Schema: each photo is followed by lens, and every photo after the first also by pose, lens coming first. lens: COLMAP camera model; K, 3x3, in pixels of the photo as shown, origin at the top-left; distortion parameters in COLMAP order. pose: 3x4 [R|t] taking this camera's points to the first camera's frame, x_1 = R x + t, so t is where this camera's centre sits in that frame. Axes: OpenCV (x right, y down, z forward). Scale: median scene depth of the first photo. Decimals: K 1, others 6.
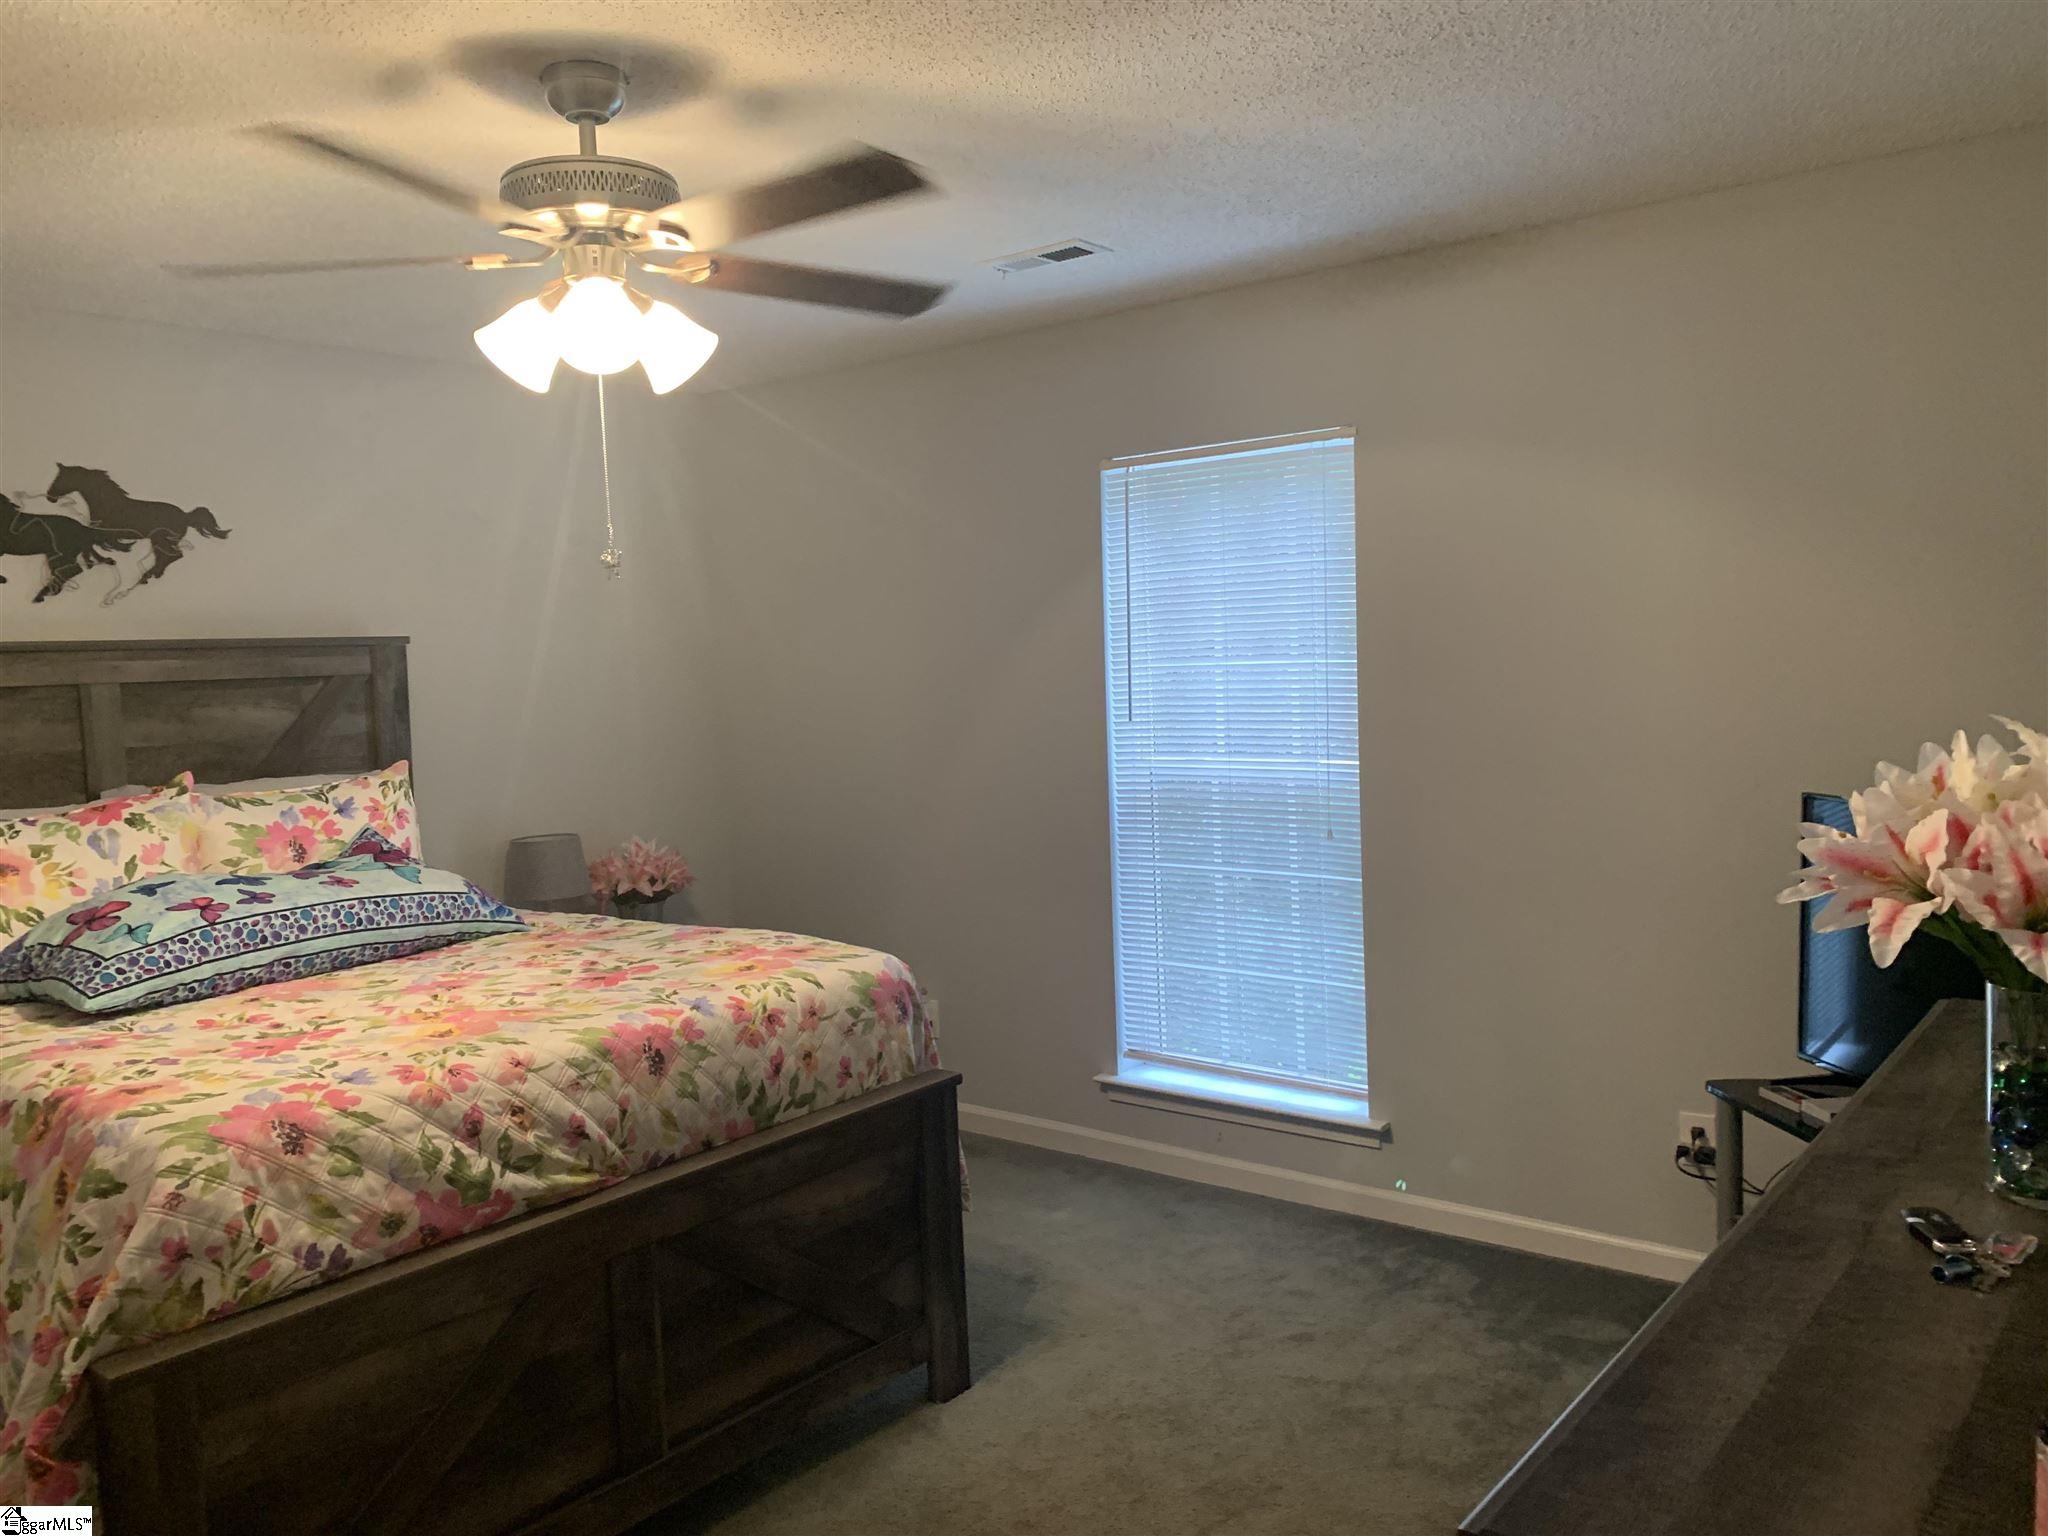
lens RADIAL K [[1563.8, 0, 1019.8], [0, 1563.8, 771.9], [0, 0, 1]] dist [0.011559, -0.017219]
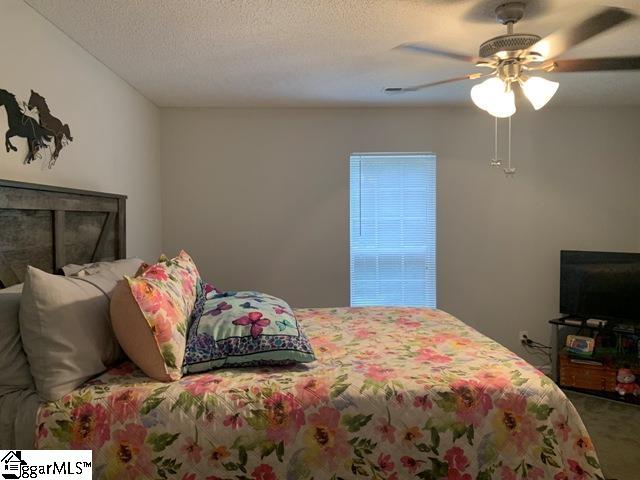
lens RADIAL K [[488.7, 0, 318.8], [0, 488.7, 238.3], [0, 0, 1]] dist [0.011559, -0.017219]
pose [[0.755184, 0.002236, 0.655509, -0.705756], [0.029989, 0.998829, -0.037957, 0.008505], [-0.654827, 0.048323, 0.754233, 0.339611]]
